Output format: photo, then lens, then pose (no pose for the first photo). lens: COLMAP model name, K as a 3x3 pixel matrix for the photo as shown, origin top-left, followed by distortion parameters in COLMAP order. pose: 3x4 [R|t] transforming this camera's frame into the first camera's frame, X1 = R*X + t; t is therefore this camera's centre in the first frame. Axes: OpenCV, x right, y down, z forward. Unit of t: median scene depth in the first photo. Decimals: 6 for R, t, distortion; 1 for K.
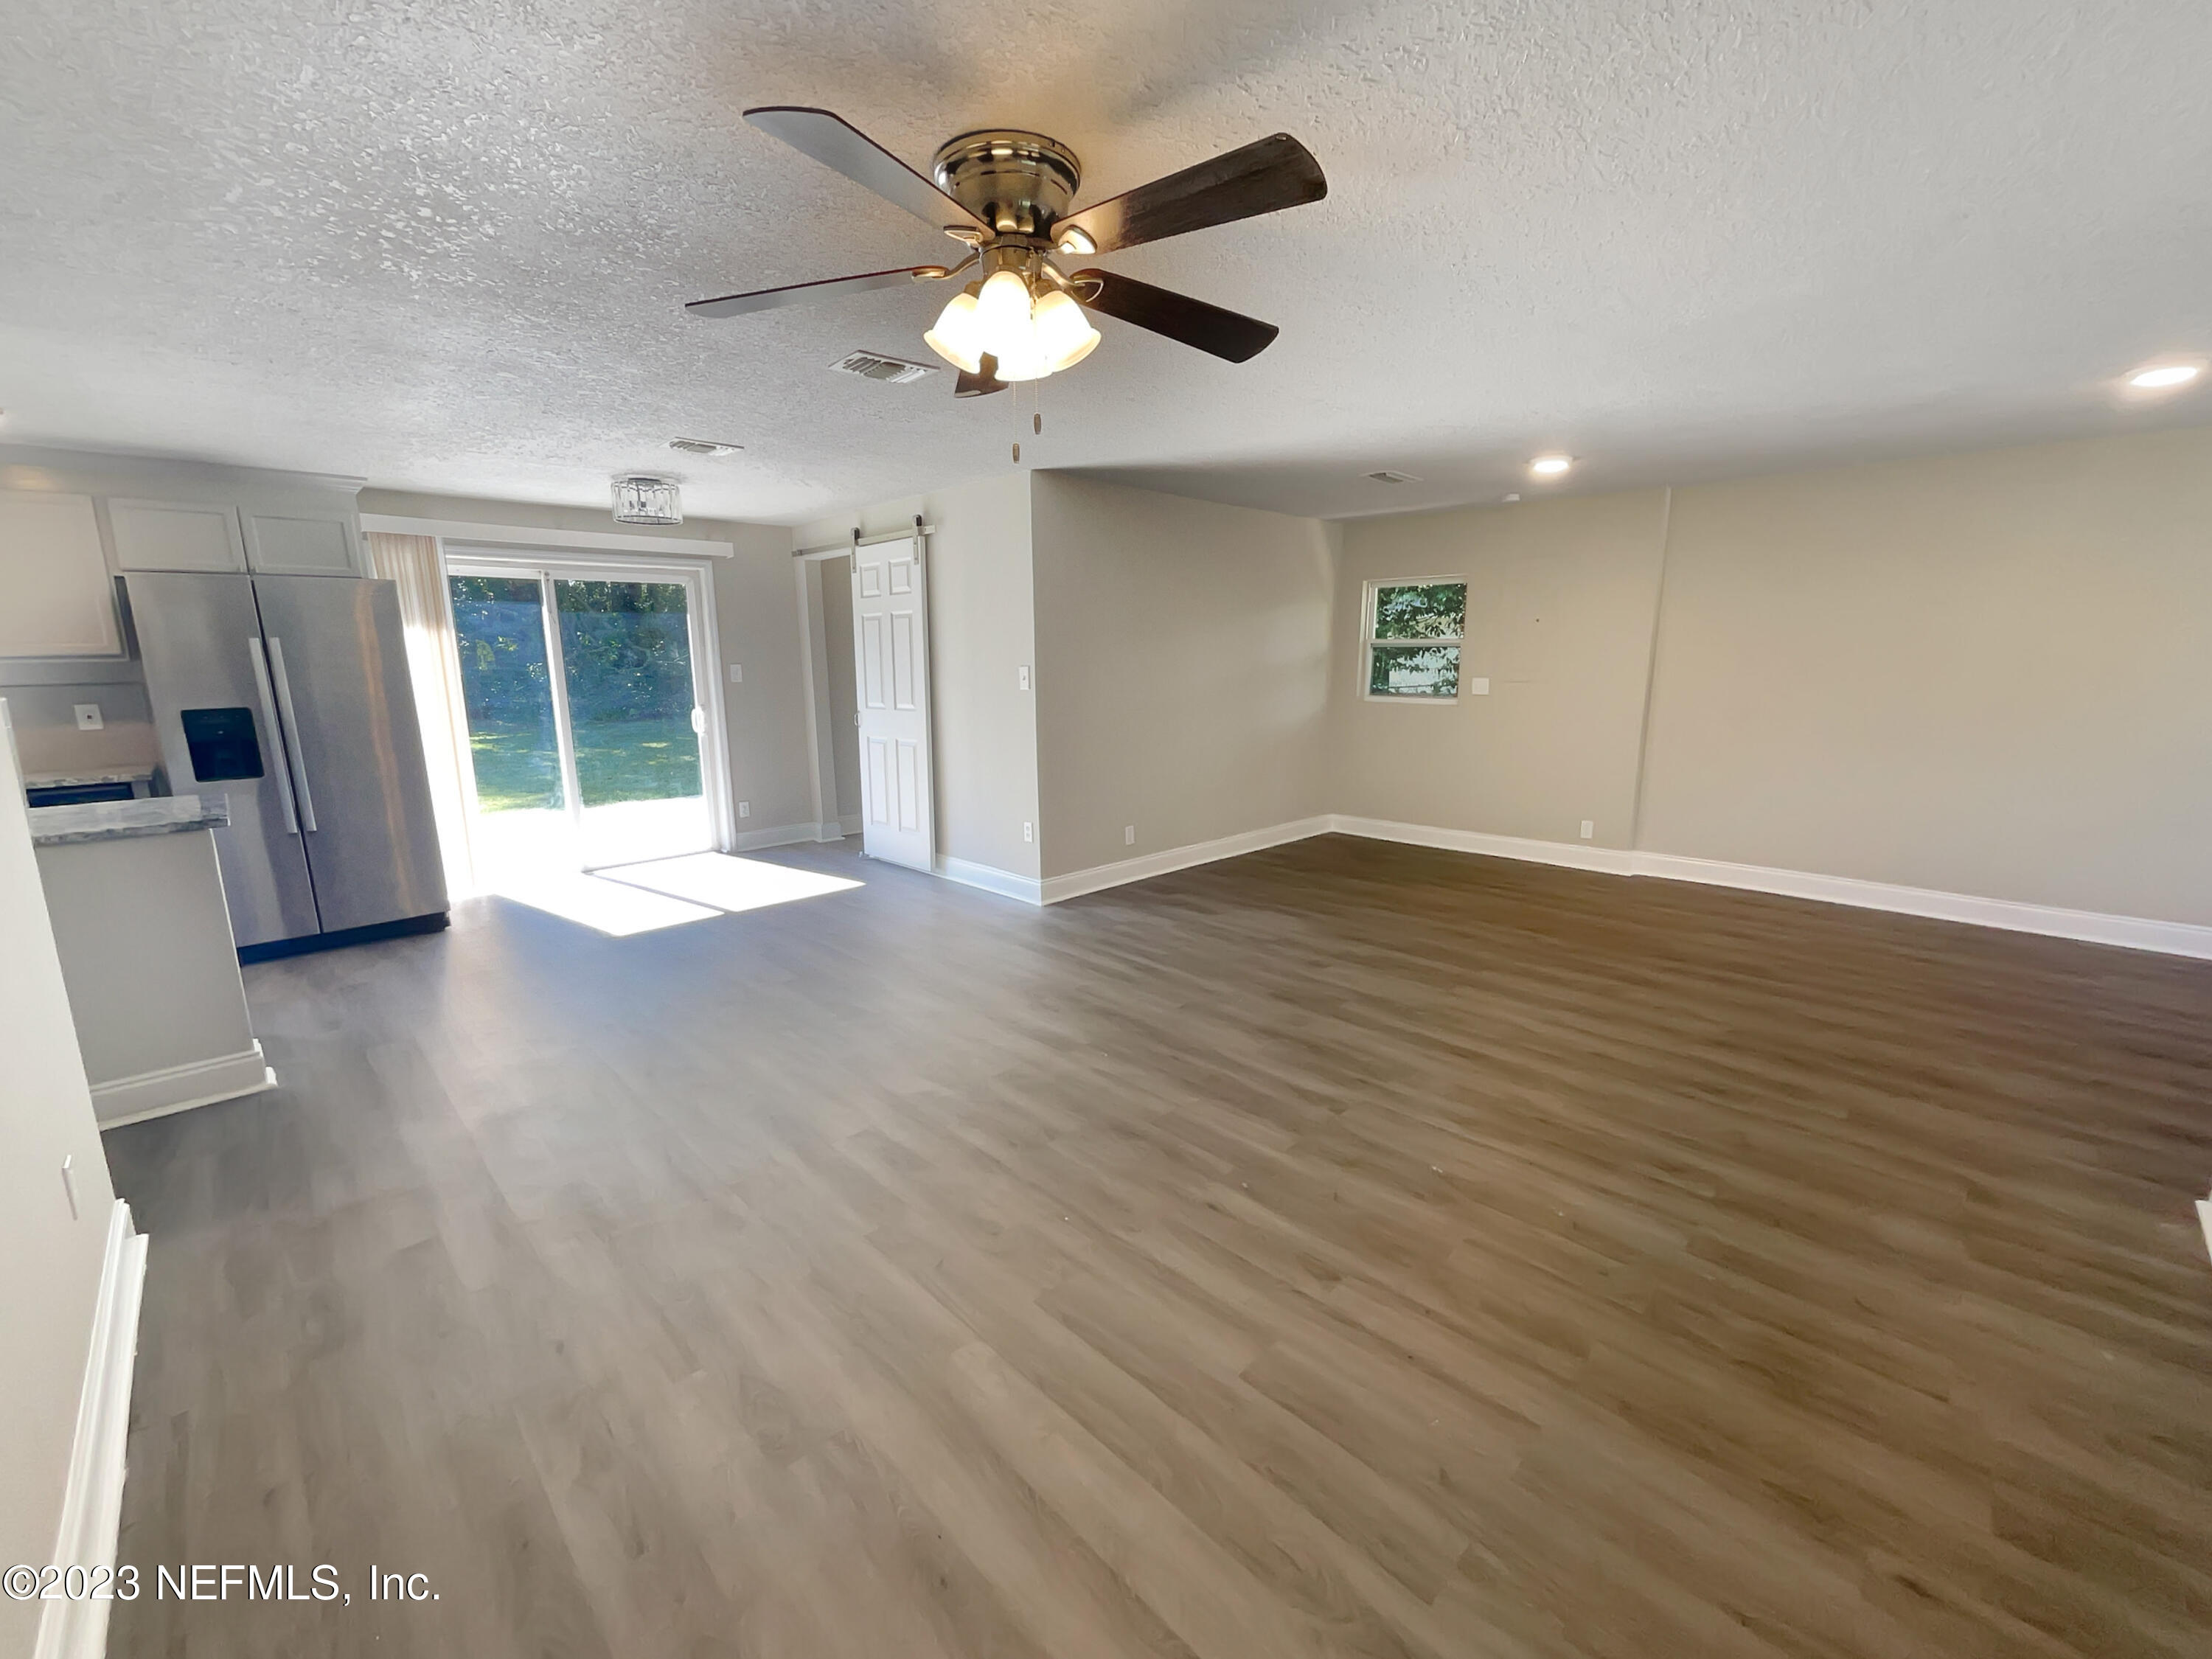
lens RADIAL K [[910.1, 0, 1107.1], [0, 910.1, 833.9], [0, 0, 1]] dist [-0.003075, -0.000126]
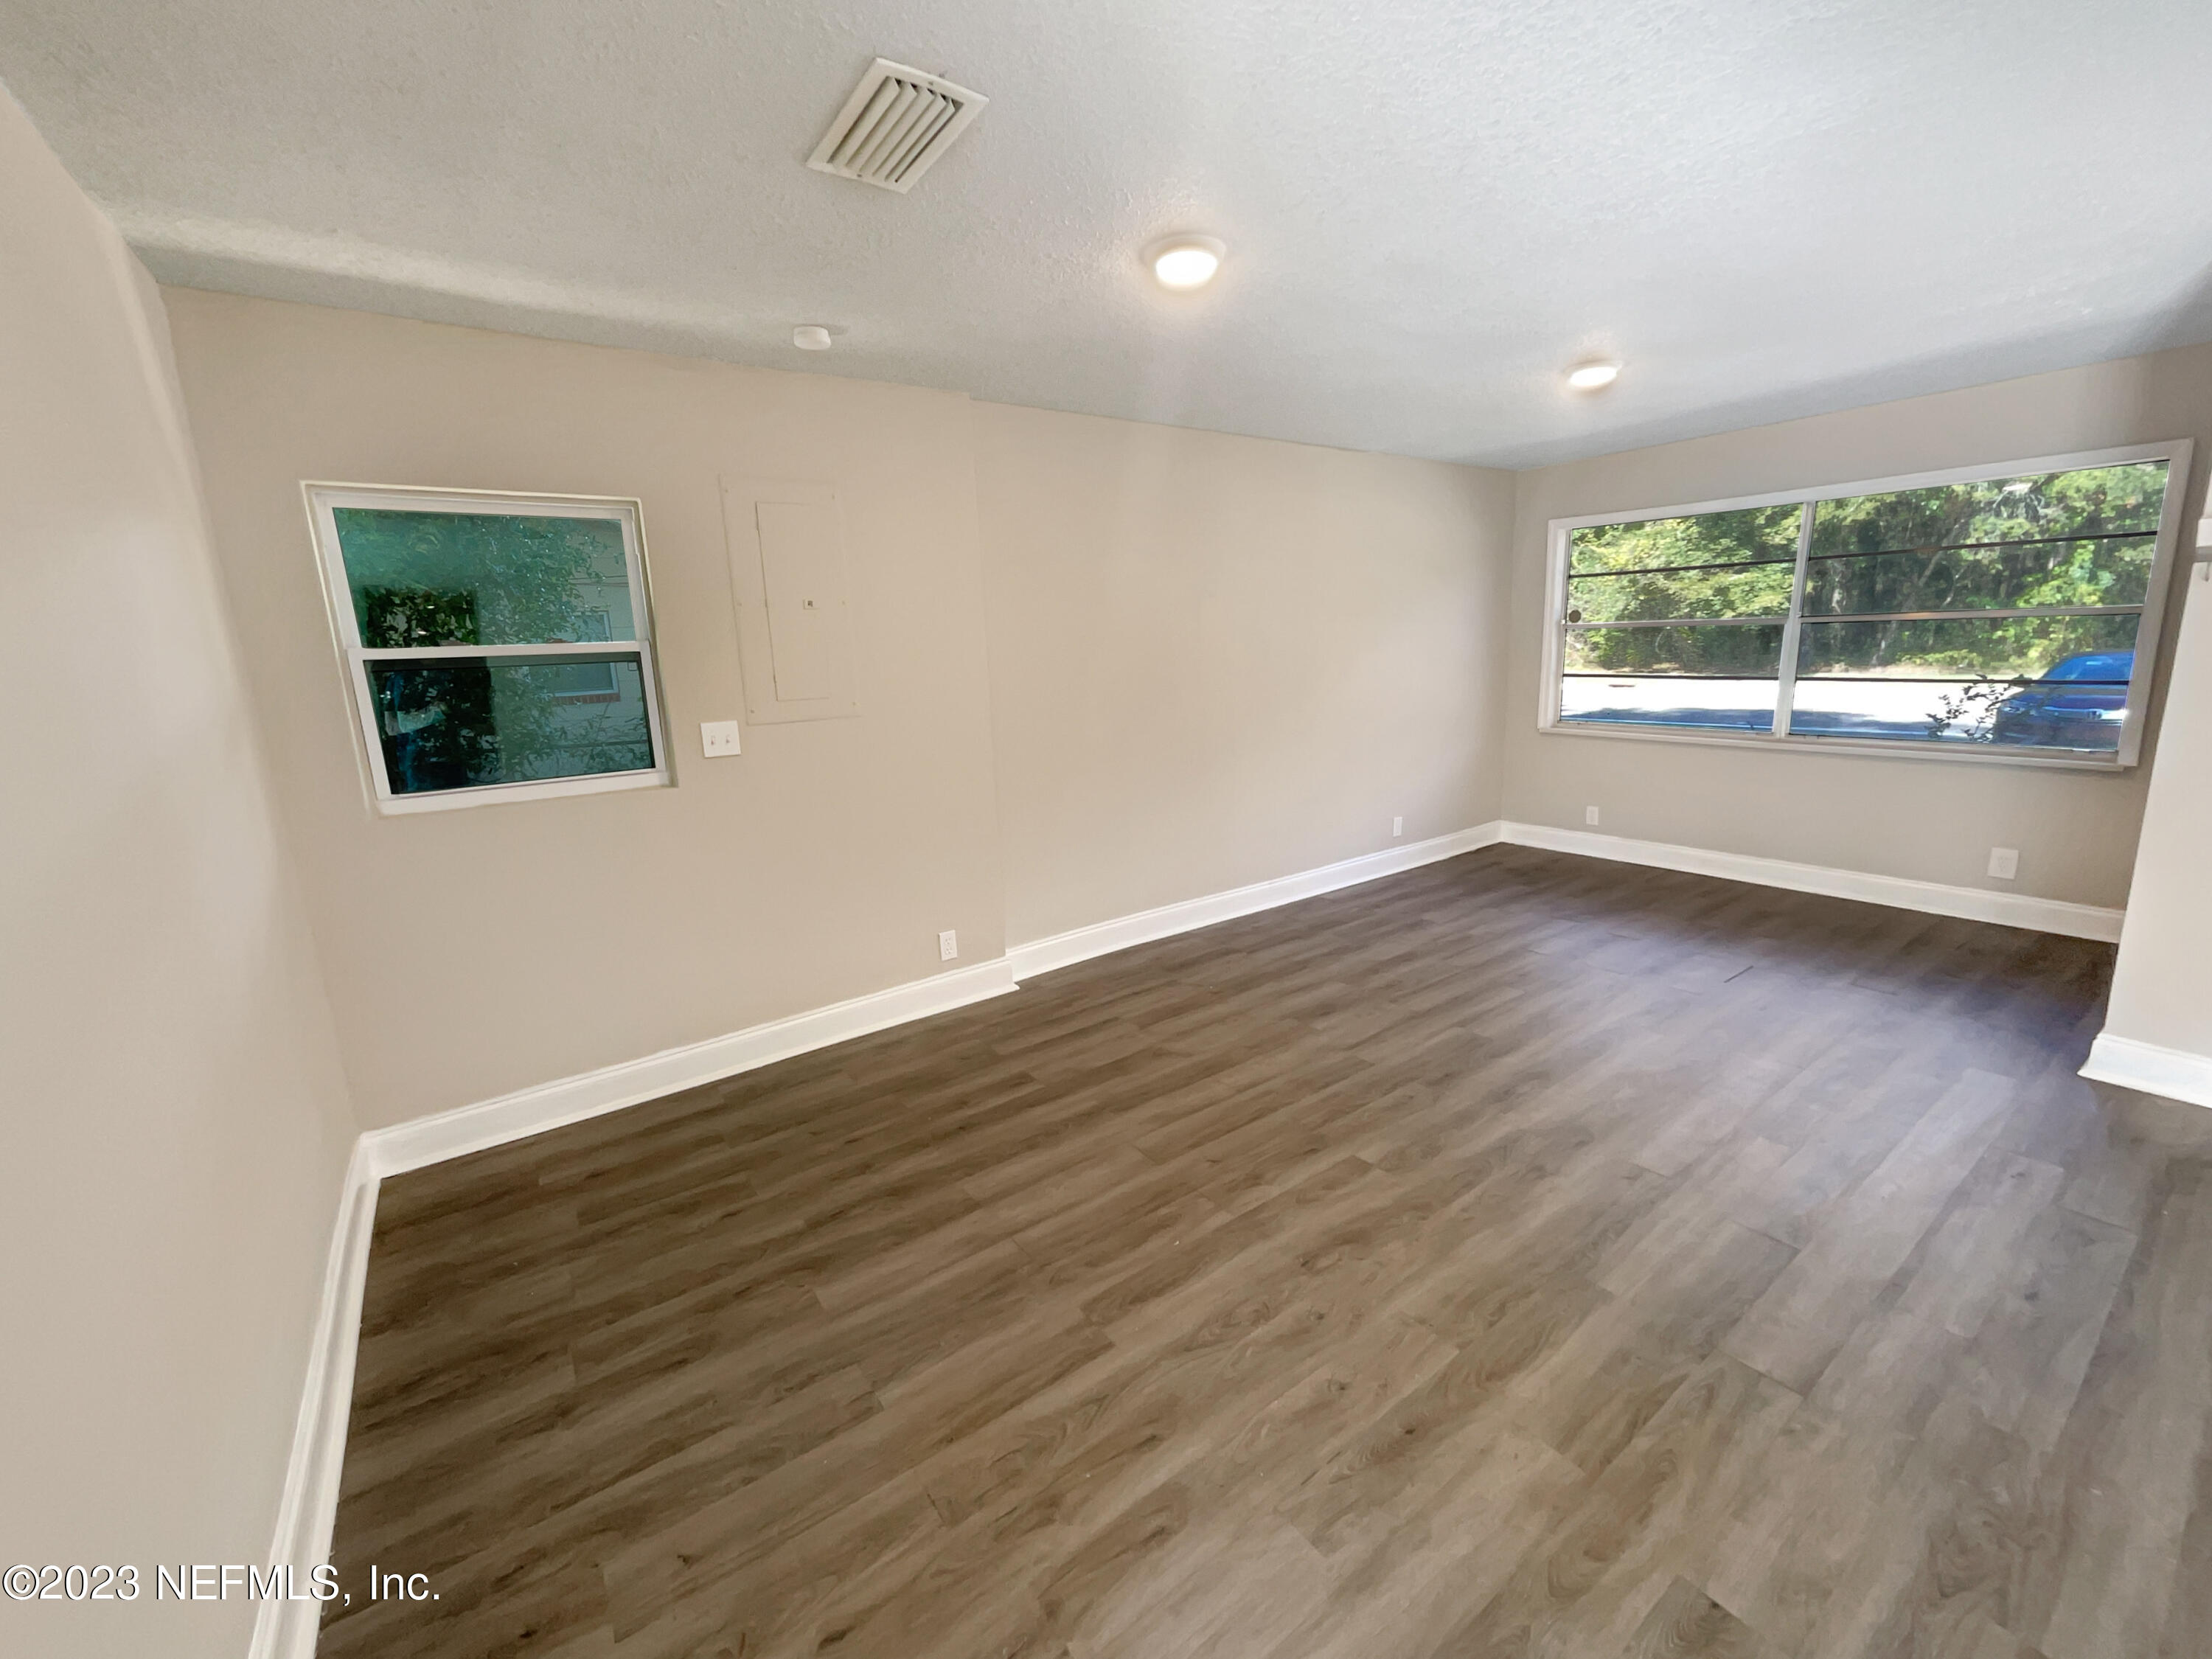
lens RADIAL K [[910.1, 0, 1107.4], [0, 910.1, 828.7], [0, 0, 1]] dist [-0.003075, -0.000126]
pose [[0.147466, -0.202289, 0.968160, -0.042821], [0.233568, 0.958298, 0.164653, -0.196376], [-0.961093, 0.201850, 0.188564, 0.957665]]
